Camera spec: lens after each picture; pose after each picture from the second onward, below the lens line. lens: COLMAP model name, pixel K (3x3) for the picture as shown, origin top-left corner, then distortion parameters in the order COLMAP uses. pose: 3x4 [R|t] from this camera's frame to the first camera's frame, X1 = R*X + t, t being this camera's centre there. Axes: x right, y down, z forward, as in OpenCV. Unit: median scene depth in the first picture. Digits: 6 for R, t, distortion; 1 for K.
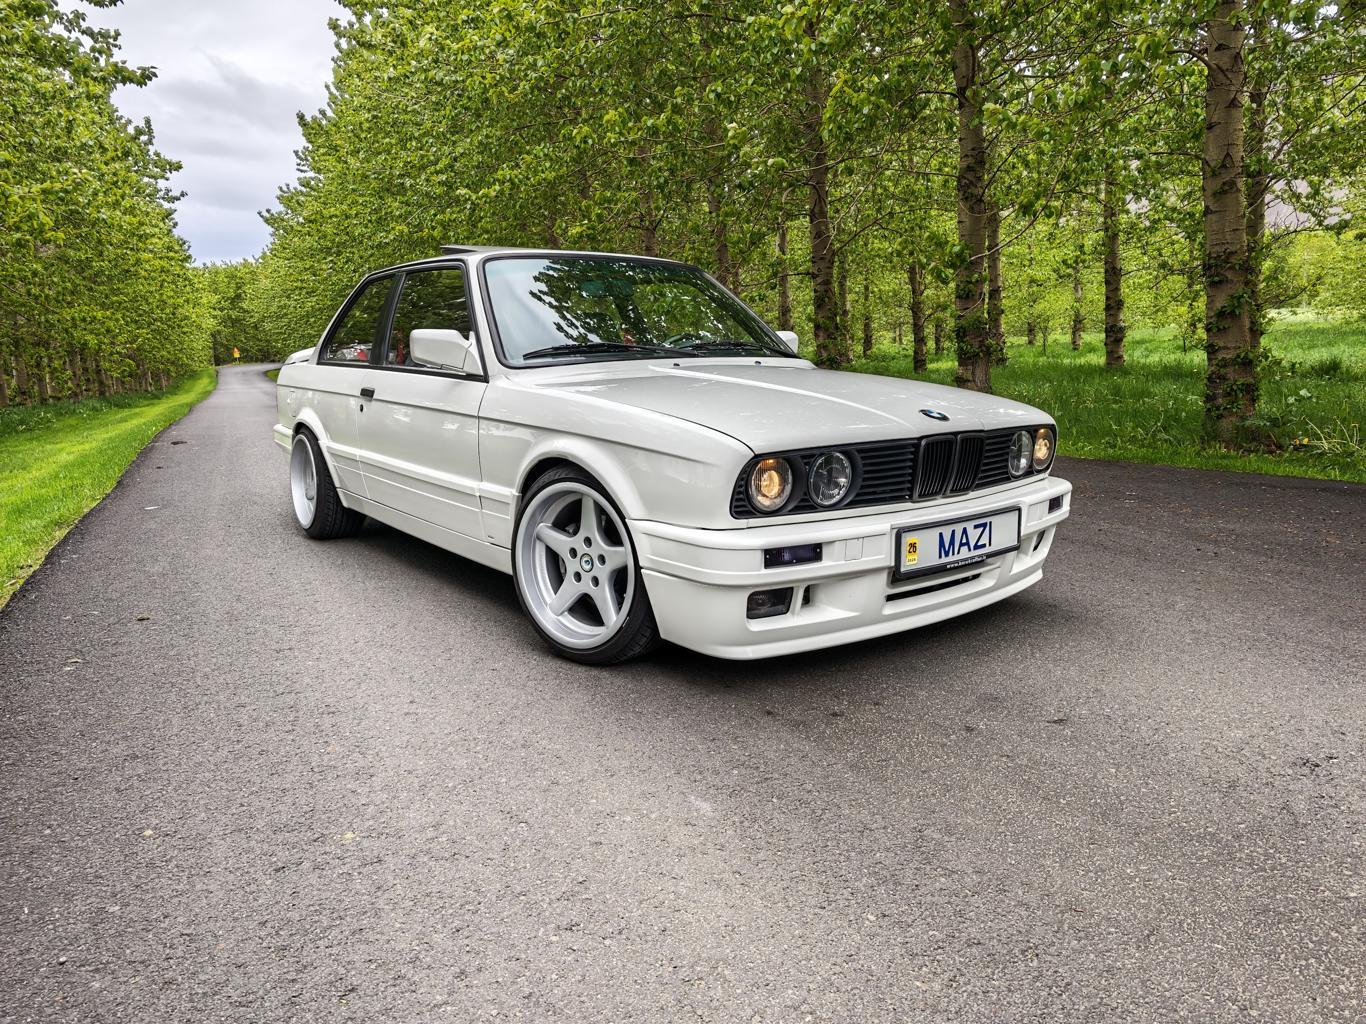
lens RADIAL K [[929.2, 0, 697.9], [0, 929.2, 515.5], [0, 0, 1]] dist [0.005825, -0.002525]
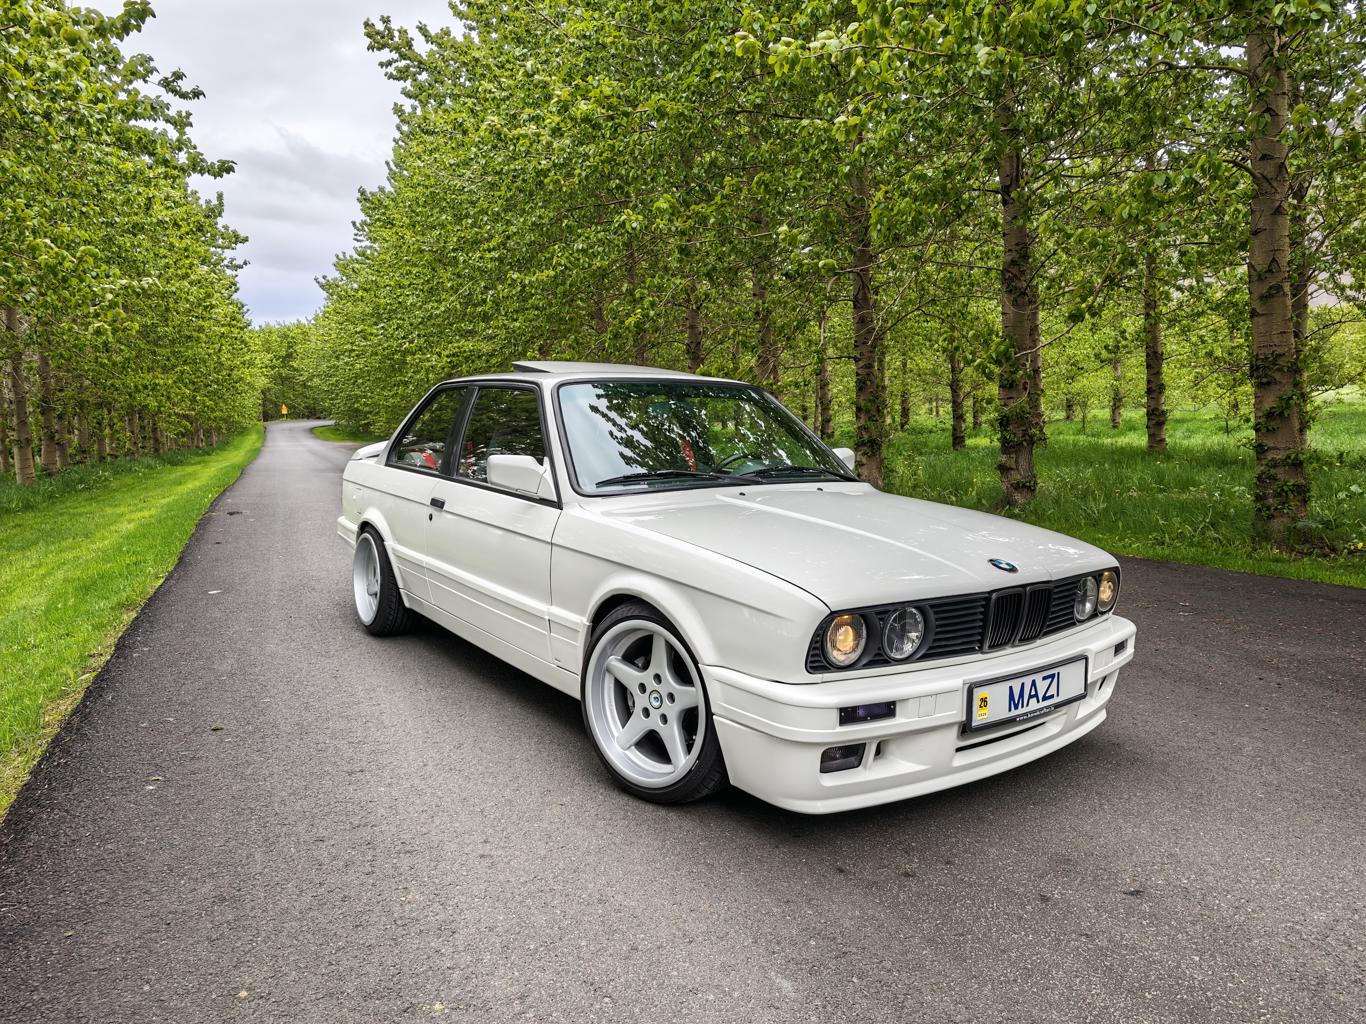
lens RADIAL K [[930.2, 0, 698.4], [0, 930.2, 508.6], [0, 0, 1]] dist [0.003861, -0.000224]
pose [[0.999136, 0.023316, -0.034400, -0.036868], [-0.025759, 0.997044, -0.072382, -0.071980], [0.032611, 0.073206, 0.996784, -0.024931]]
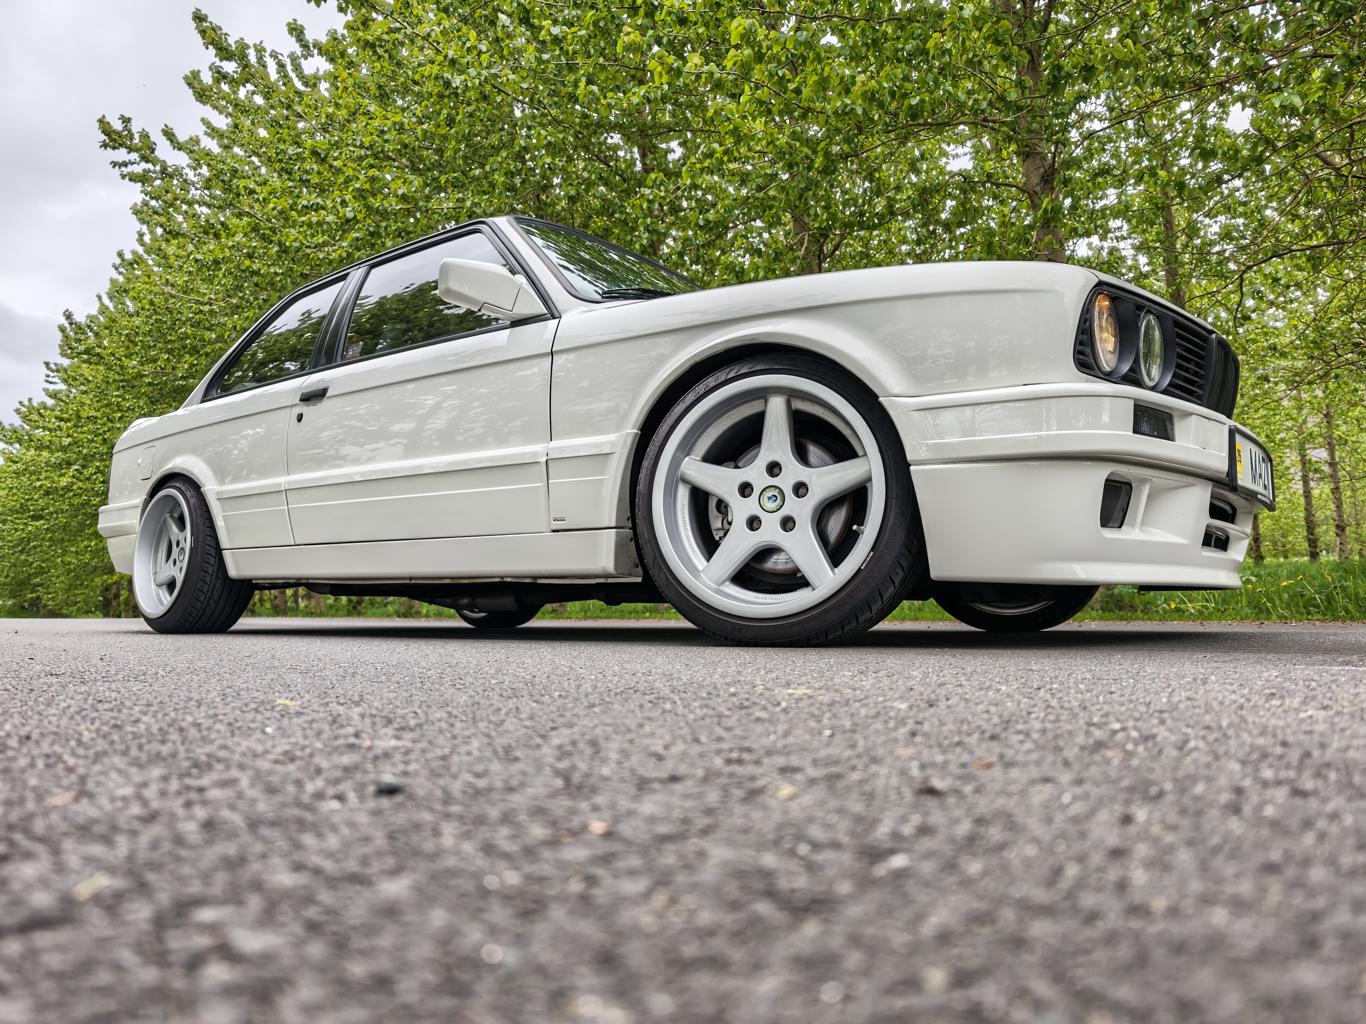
lens RADIAL K [[935.9, 0, 680.3], [0, 935.9, 519.6], [0, 0, 1]] dist [0.010769, 0.000599]
pose [[0.973722, 0.038495, 0.224463, -0.288360], [0.022724, 0.964270, -0.263946, 0.208763], [-0.226603, 0.262110, 0.938056, 0.315803]]
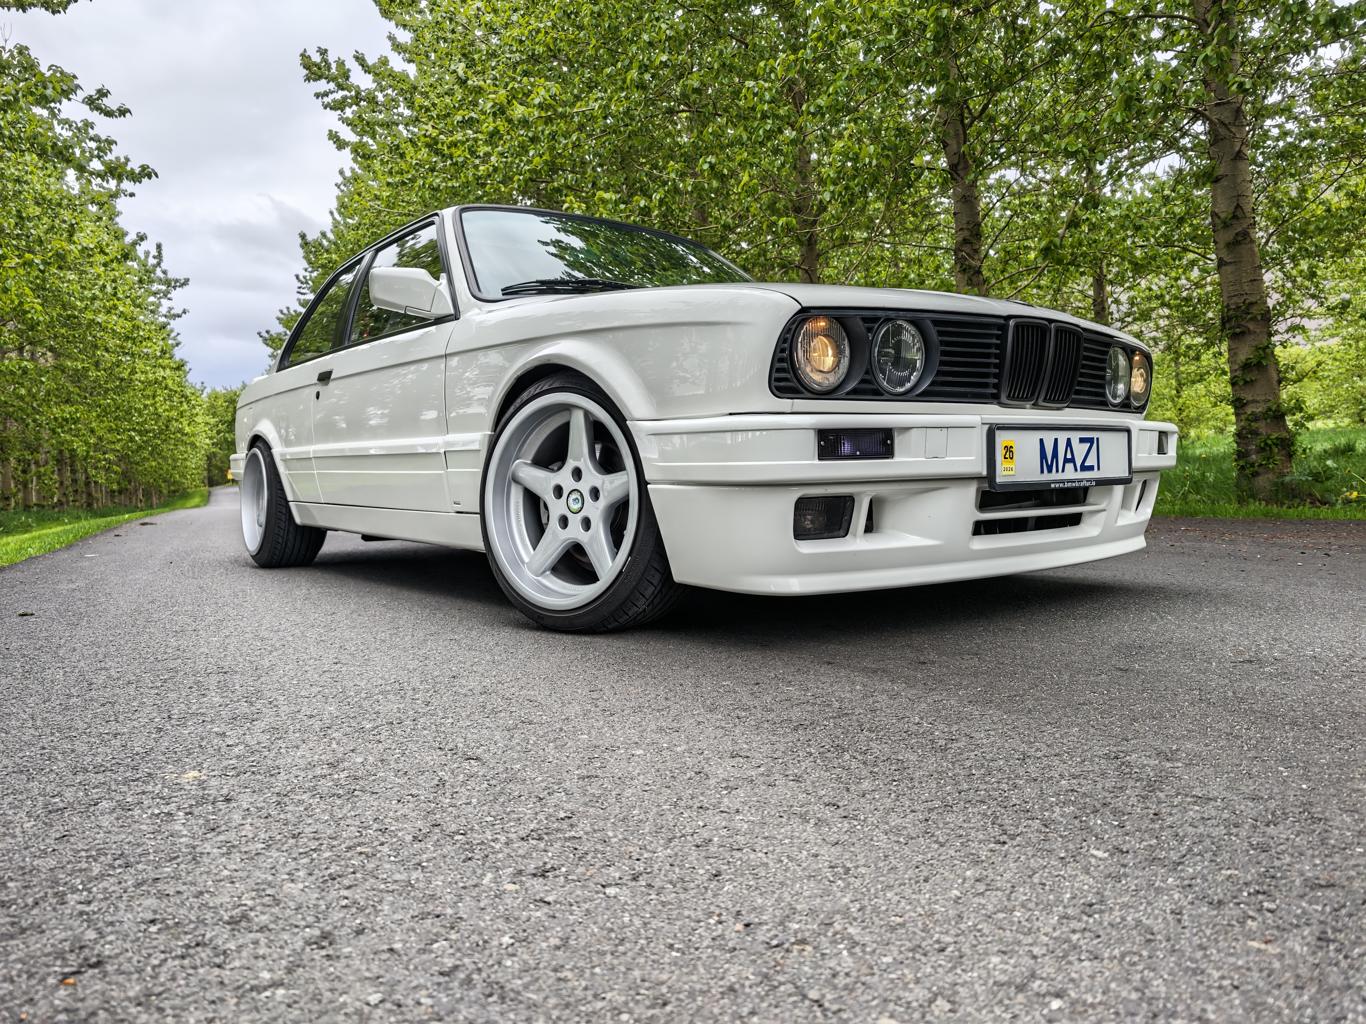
lens RADIAL K [[931.8, 0, 677.3], [0, 931.8, 496.9], [0, 0, 1]] dist [0.001774, 0.001193]
pose [[0.999917, -0.008862, -0.009370, -0.023421], [0.007346, 0.988510, -0.150977, 0.140344], [0.010601, 0.150896, 0.988493, 0.196600]]
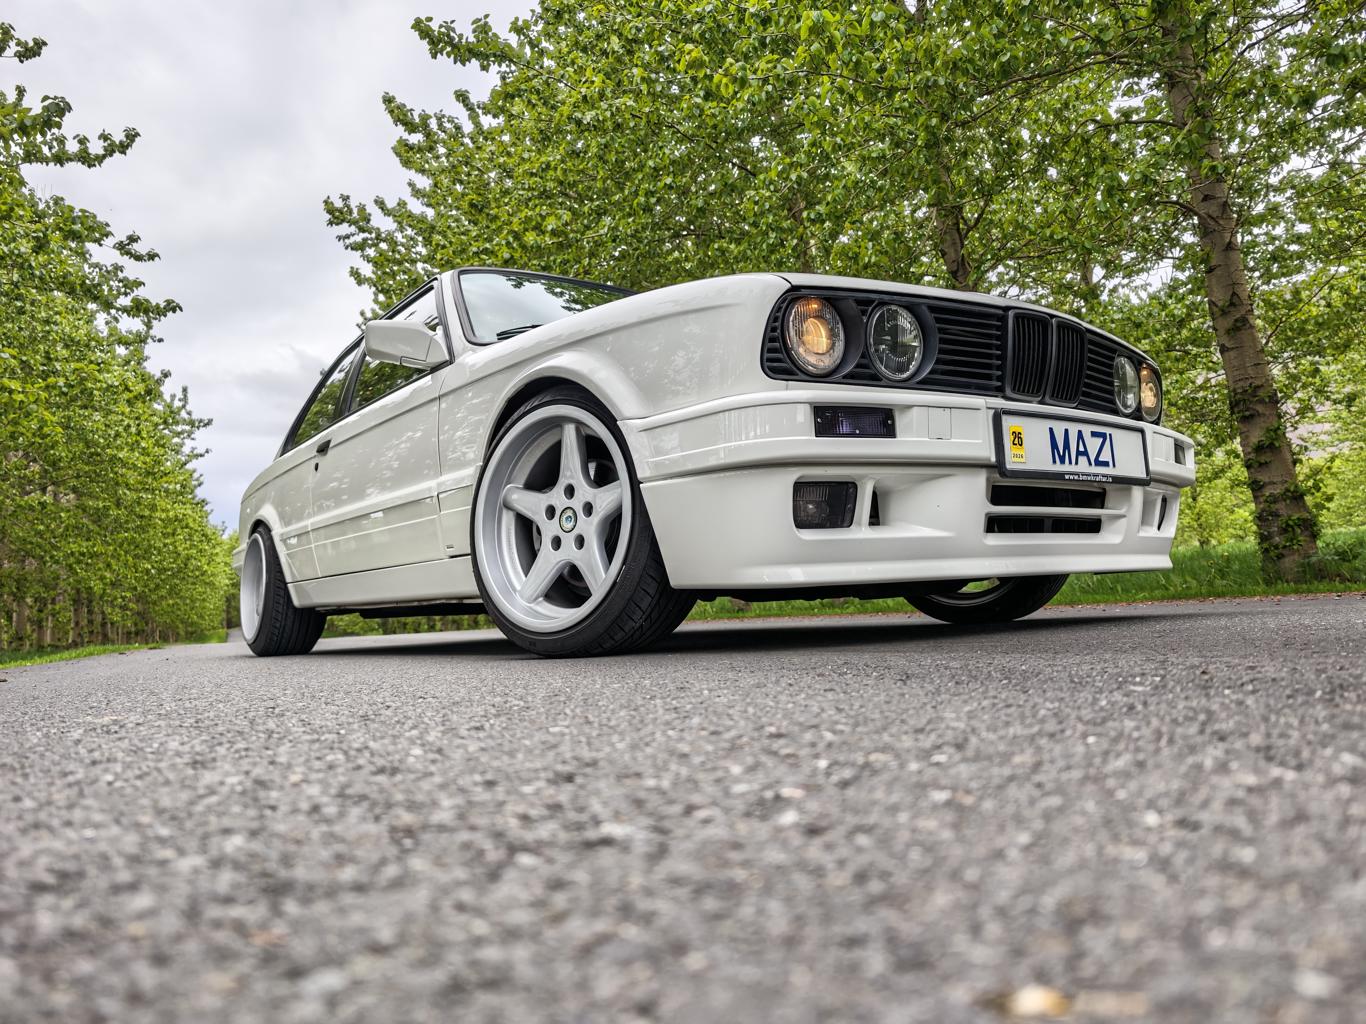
lens RADIAL K [[932.8, 0, 690.6], [0, 932.8, 511.0], [0, 0, 1]] dist [0.000180, -0.000250]
pose [[0.999069, -0.041051, -0.013265, -0.010553], [0.035886, 0.961460, -0.272594, 0.212417], [0.023944, 0.271864, 0.962038, 0.242374]]
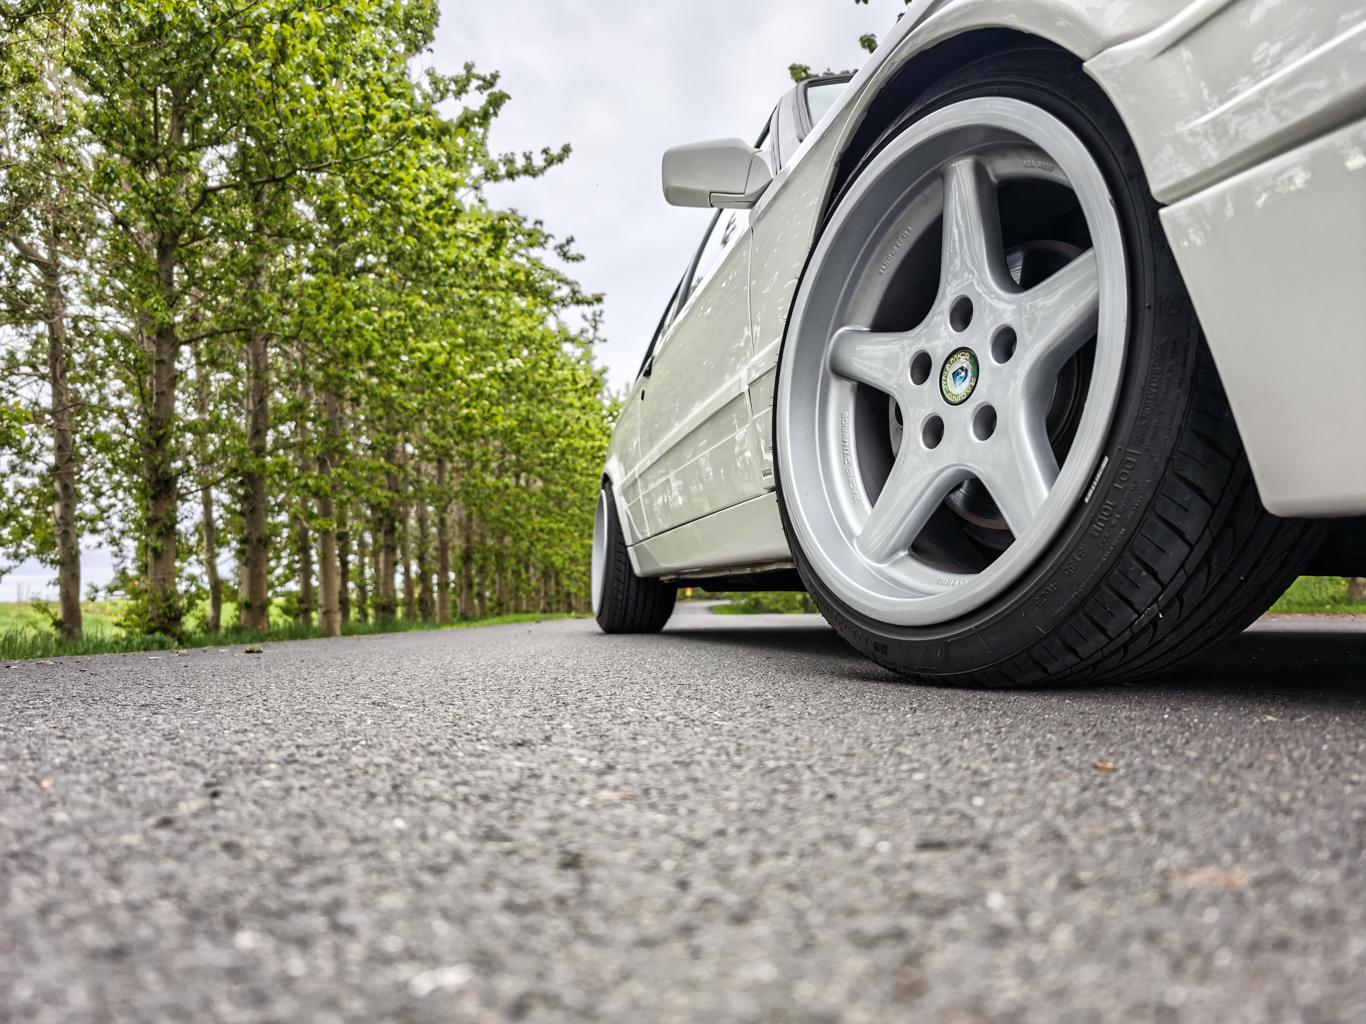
lens RADIAL K [[932.8, 0, 690.6], [0, 932.8, 511.0], [0, 0, 1]] dist [0.000180, -0.000250]
pose [[0.895795, -0.049763, -0.441674, -0.051714], [-0.068295, 0.966501, -0.247409, 0.158354], [0.439190, 0.251792, 0.862388, 0.578953]]
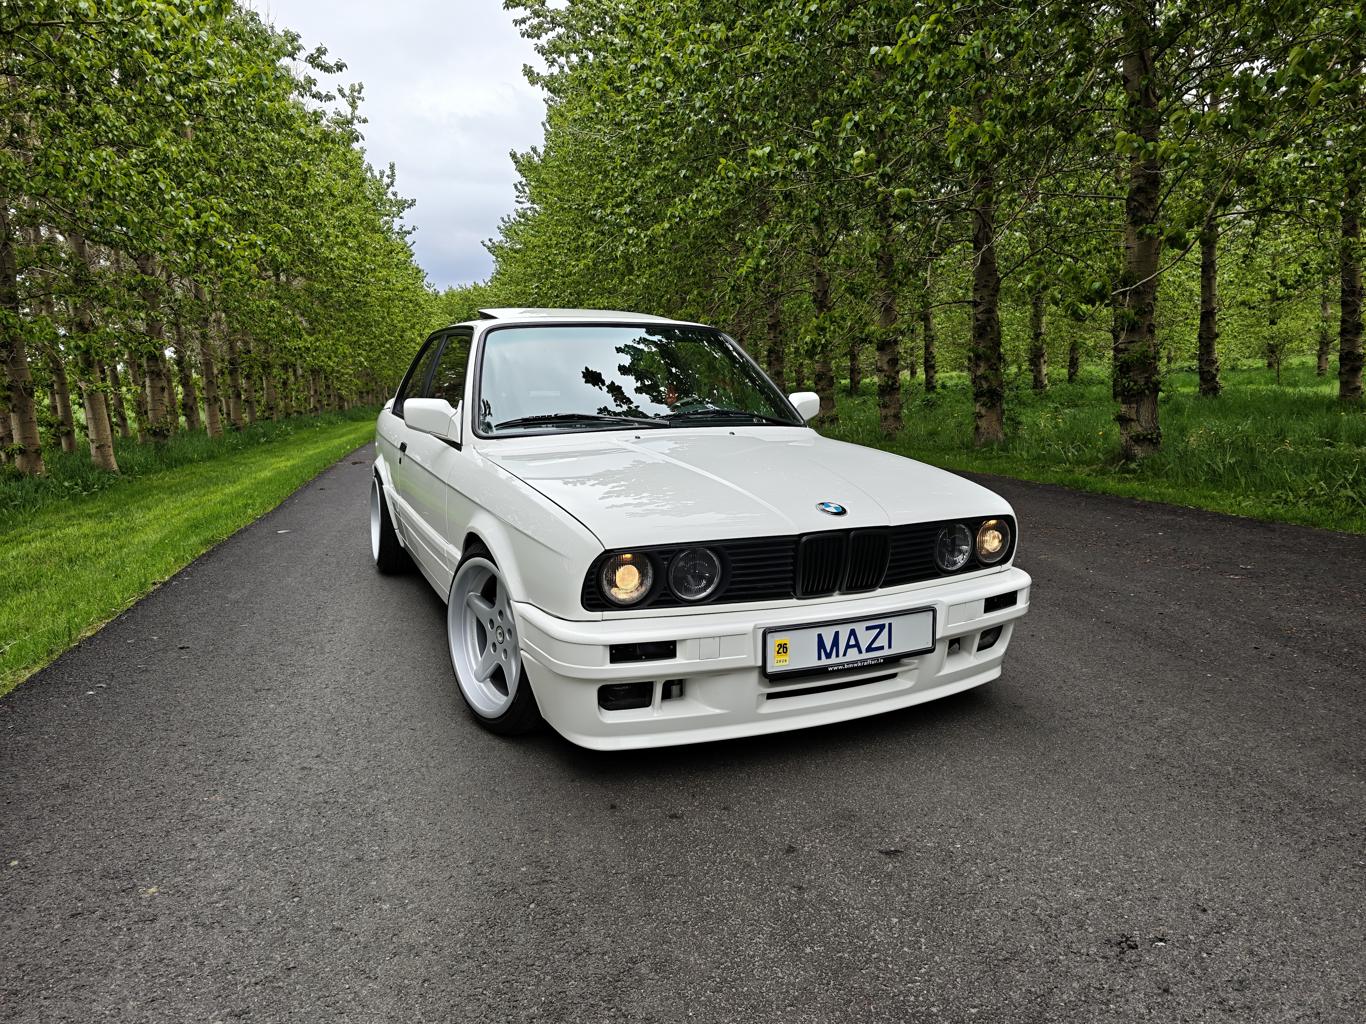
lens RADIAL K [[930.2, 0, 687.9], [0, 930.2, 522.9], [0, 0, 1]] dist [0.004490, 0.002225]
pose [[0.972827, 0.044085, -0.227299, 0.269280], [-0.046096, 0.998931, -0.003542, -0.068037], [0.226900, 0.013923, 0.973819, 0.024135]]
